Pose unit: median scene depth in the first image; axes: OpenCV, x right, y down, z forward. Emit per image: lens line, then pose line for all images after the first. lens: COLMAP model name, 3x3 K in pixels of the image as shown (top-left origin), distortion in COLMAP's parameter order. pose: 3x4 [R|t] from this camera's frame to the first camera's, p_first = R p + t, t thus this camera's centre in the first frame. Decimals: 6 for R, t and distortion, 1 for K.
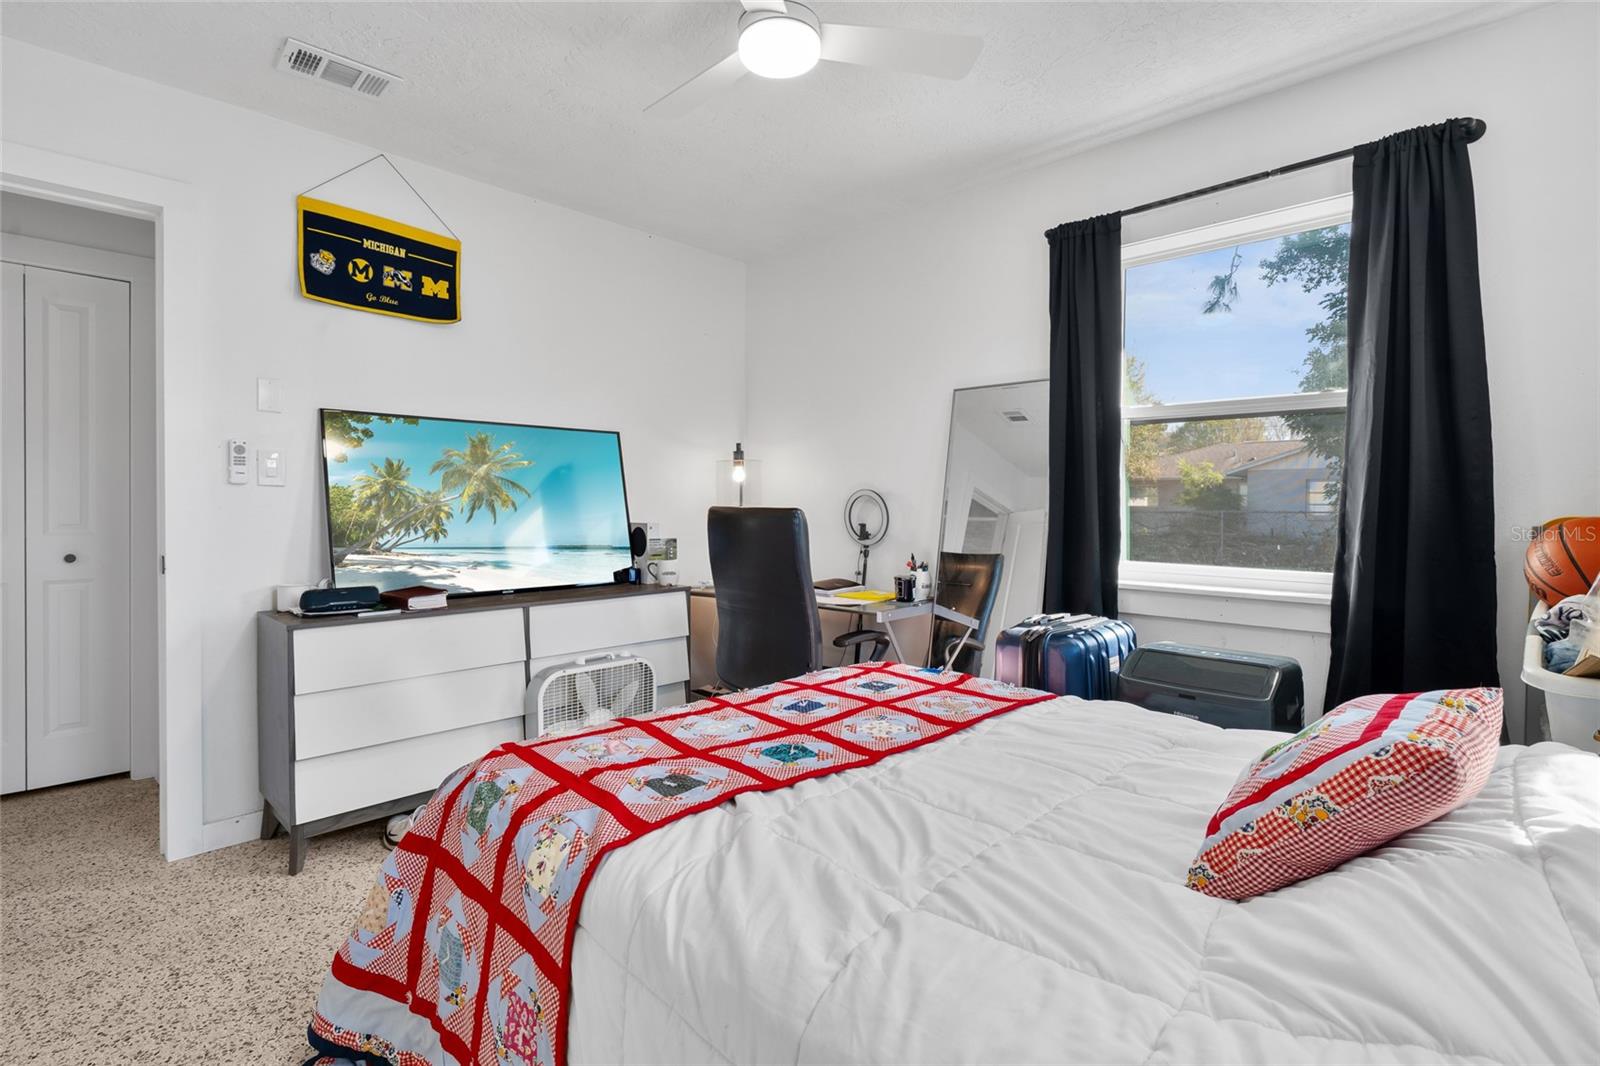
lens RADIAL K [[752.0, 0, 799.6], [0, 752.0, 506.0], [0, 0, 1]] dist [0.000043, 0.000216]
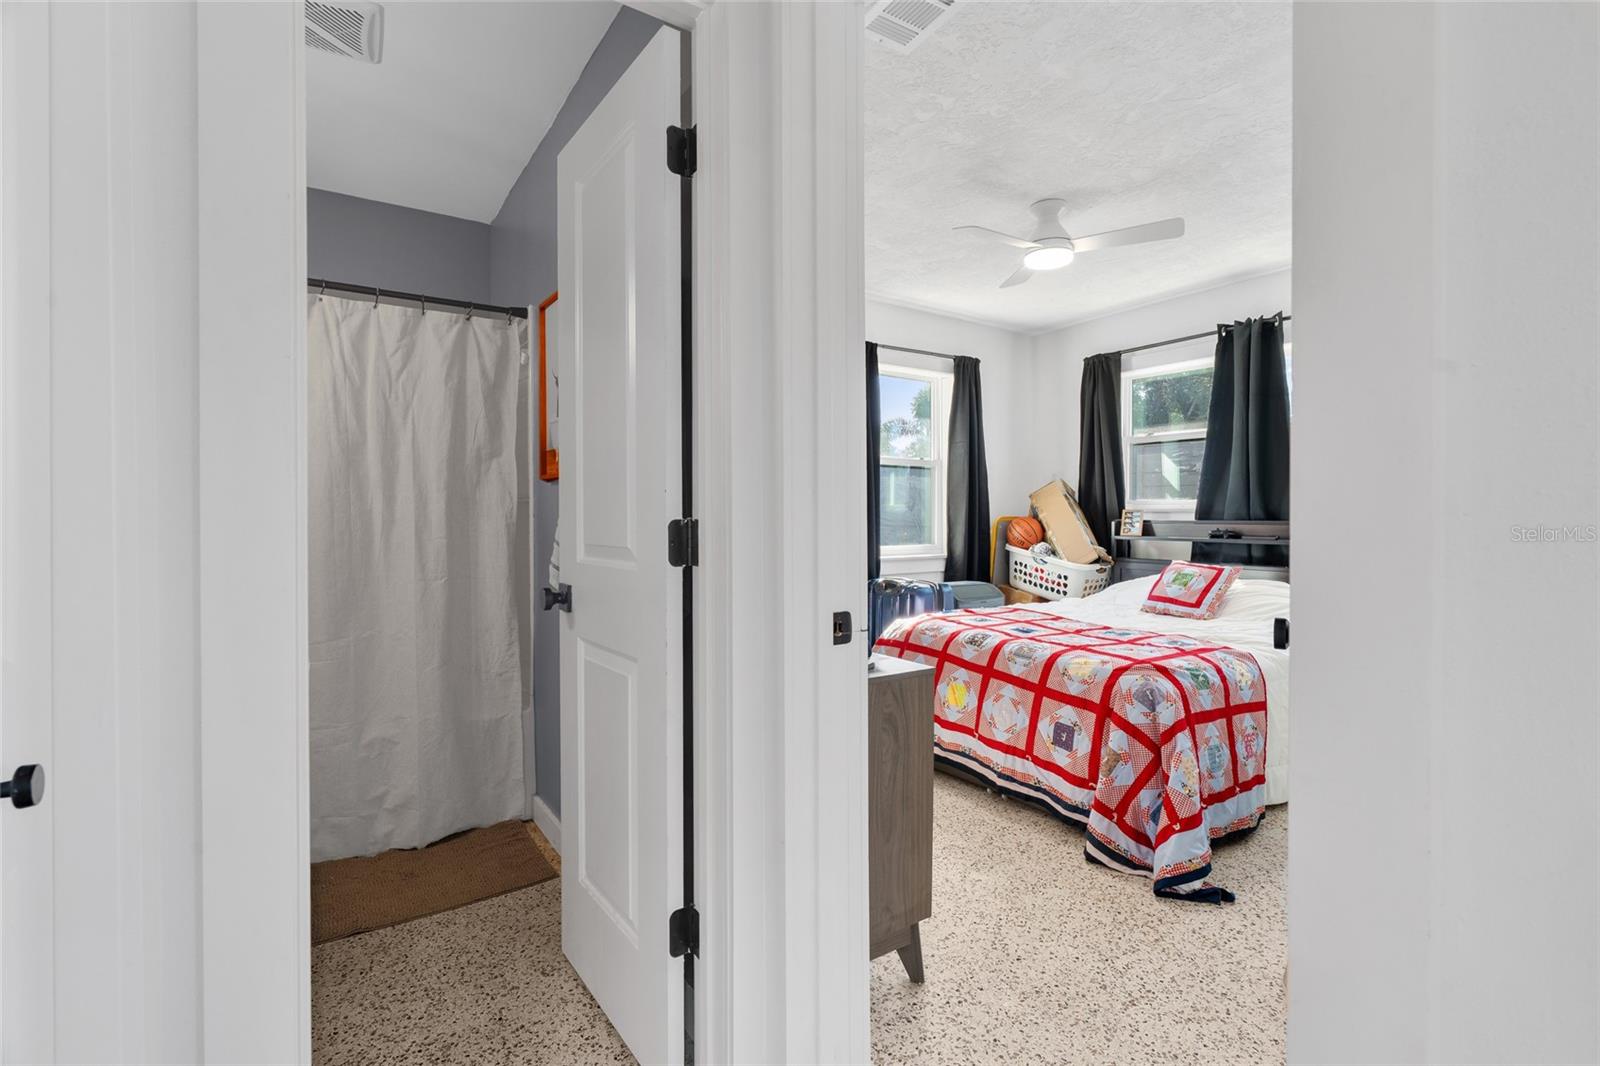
lens RADIAL K [[721.5, 0, 800.0], [0, 721.5, 533.0], [0, 0, 1]] dist [-0.001561, 0.000825]
pose [[0.213922, -0.024086, 0.976554, -1.224542], [0.002746, 0.999707, 0.024056, 0.003283], [-0.976847, -0.002464, 0.213925, 0.829139]]
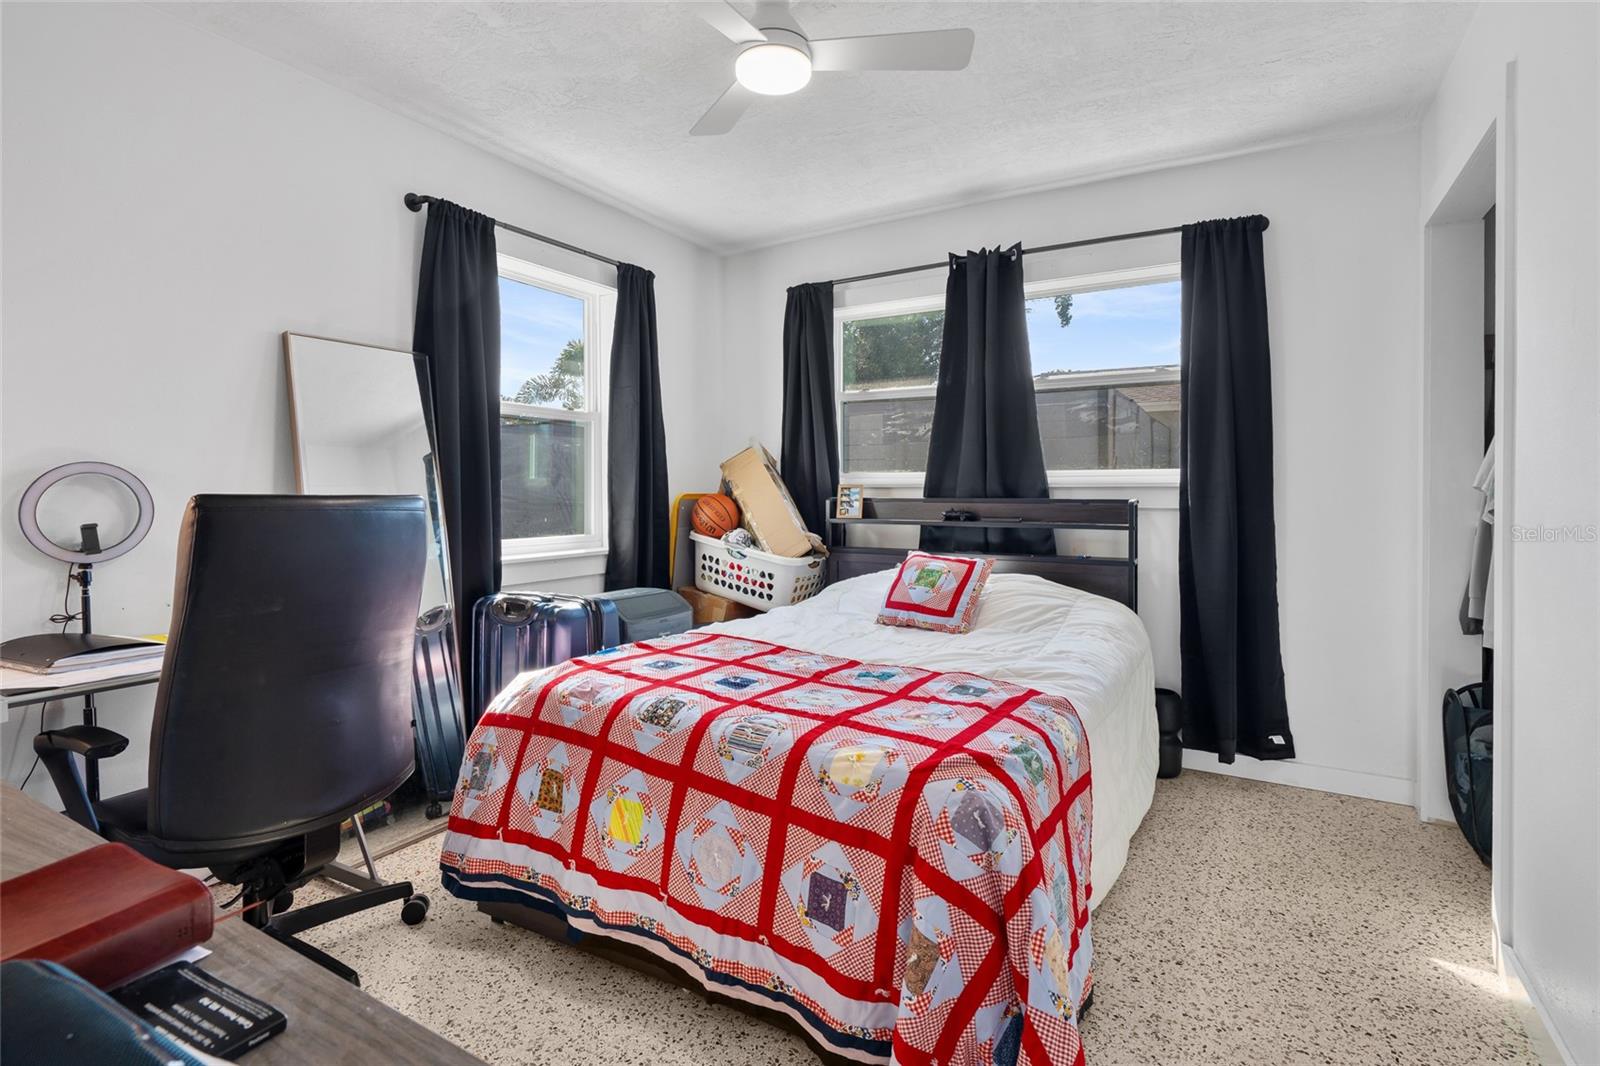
lens RADIAL K [[770.7, 0, 805.9], [0, 770.7, 487.9], [0, 0, 1]] dist [-0.000468, 0.000258]
pose [[-0.232931, 0.003451, 0.972487, -0.773299], [0.003305, 0.999991, -0.002757, 0.001177], [-0.972488, 0.002572, -0.232940, 0.833977]]
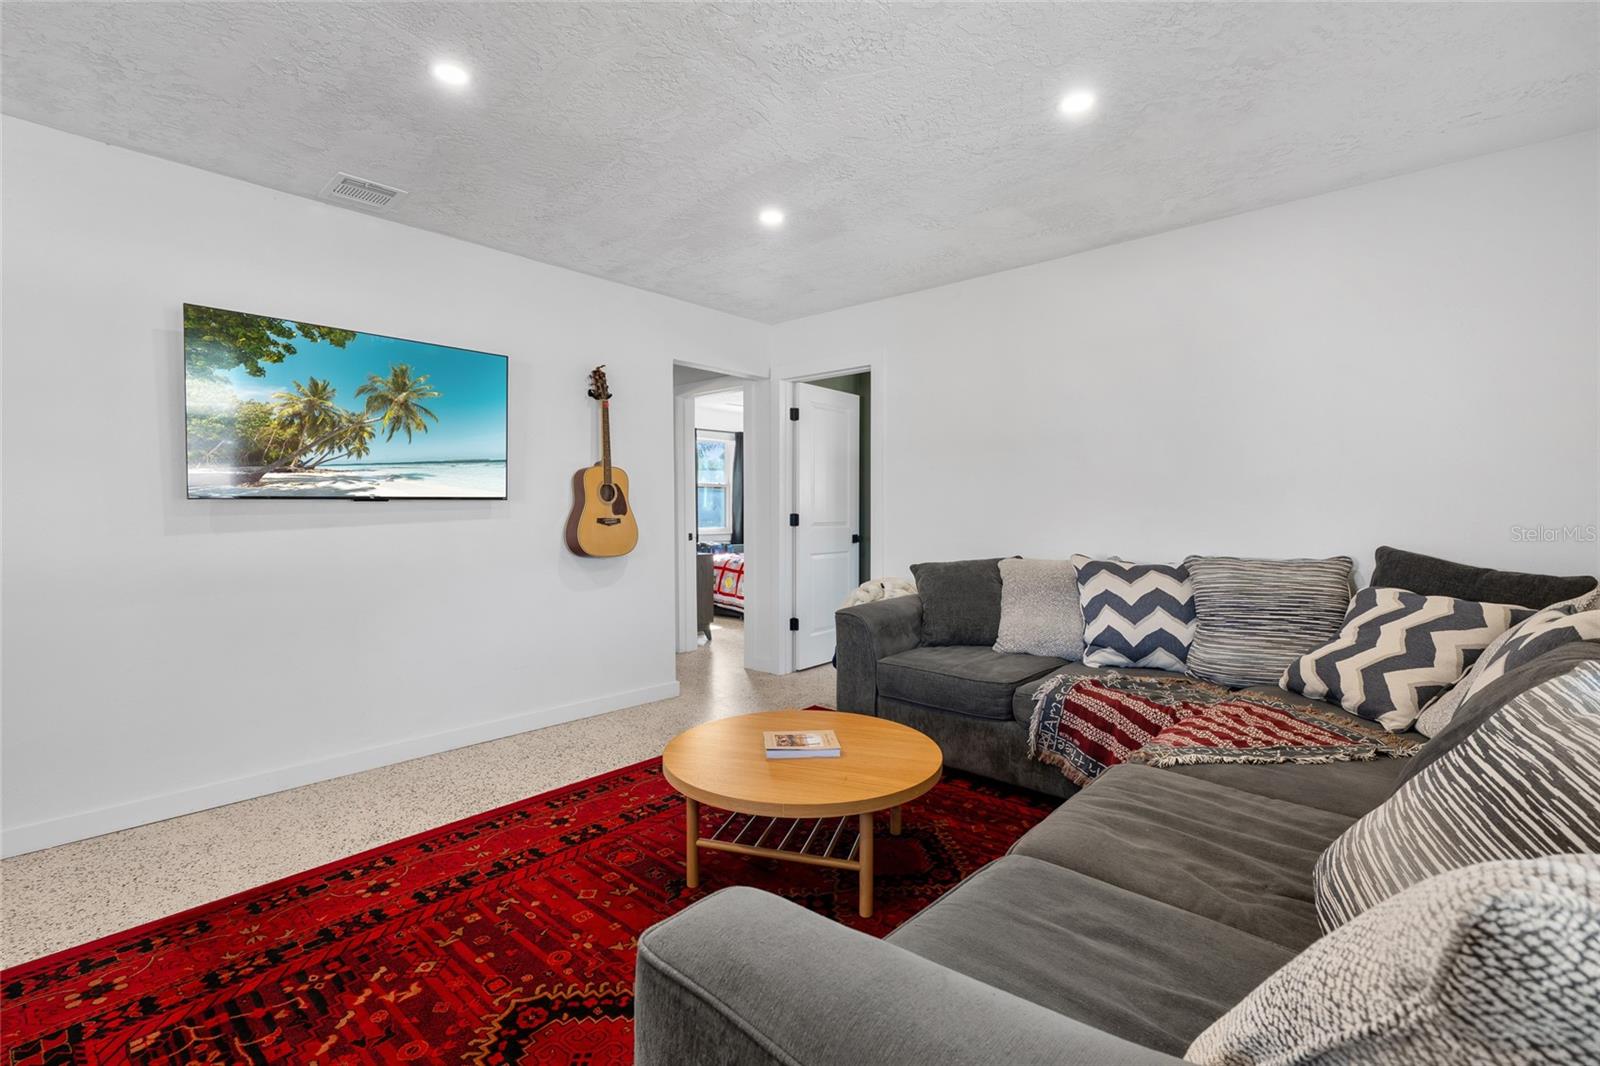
lens RADIAL K [[721.5, 0, 800.0], [0, 721.5, 533.0], [0, 0, 1]] dist [-0.001561, 0.000825]
pose [[-0.037328, -0.028806, 0.998888, -2.888811], [0.000065, 0.999584, 0.028829, 0.003739], [-0.999303, 0.001141, -0.037311, 0.660907]]
